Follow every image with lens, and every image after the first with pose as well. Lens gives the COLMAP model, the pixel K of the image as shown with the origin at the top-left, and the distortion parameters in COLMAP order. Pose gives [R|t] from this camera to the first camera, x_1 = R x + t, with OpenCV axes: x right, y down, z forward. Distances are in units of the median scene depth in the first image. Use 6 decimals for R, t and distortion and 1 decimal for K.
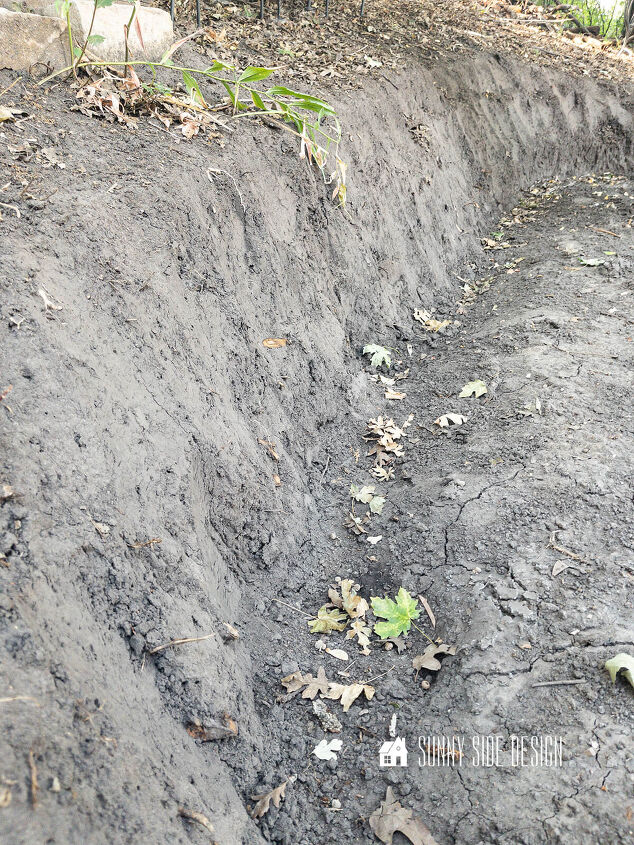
lens RADIAL K [[655.7, 0, 317.0], [0, 655.7, 422.5], [0, 0, 1]] dist [-0.006492, -0.001217]
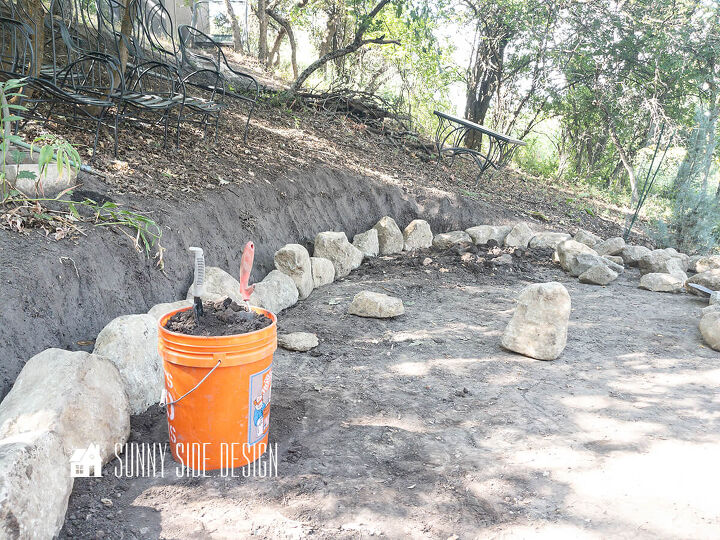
lens RADIAL K [[558.7, 0, 360.0], [0, 558.7, 270.0], [0, 0, 1]] dist [-0.006492, -0.001217]
pose [[0.988784, 0.042195, 0.143266, 0.478834], [-0.002607, 0.963991, -0.265922, 0.104882], [-0.149328, 0.262566, 0.953289, -0.740964]]
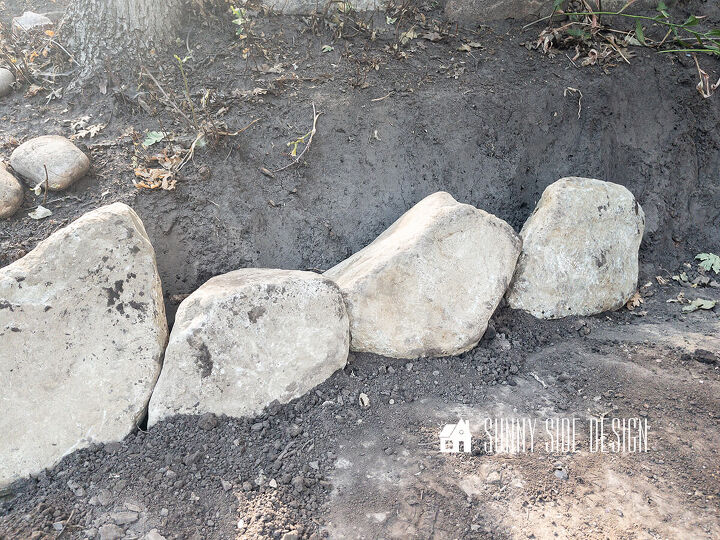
lens RADIAL K [[558.7, 0, 360.0], [0, 558.7, 270.0], [0, 0, 1]] dist [-0.006492, -0.001217]
pose [[0.498760, 0.373368, -0.782199, 0.717894], [-0.378582, 0.905666, 0.190904, -0.064670], [0.779689, 0.200911, 0.593060, -0.056161]]
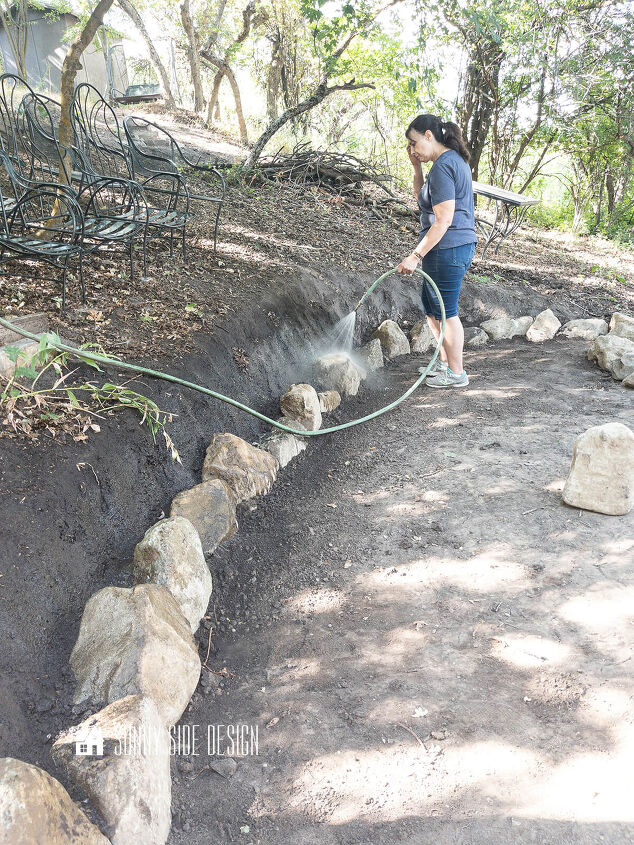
lens RADIAL K [[657.1, 0, 317.0], [0, 657.1, 422.5], [0, 0, 1]] dist [-0.005516, 0.006075]
pose [[0.990865, -0.067263, 0.116882, 0.276899], [0.084490, 0.985173, -0.149315, -0.161242], [-0.105105, 0.157826, 0.981857, -0.855849]]
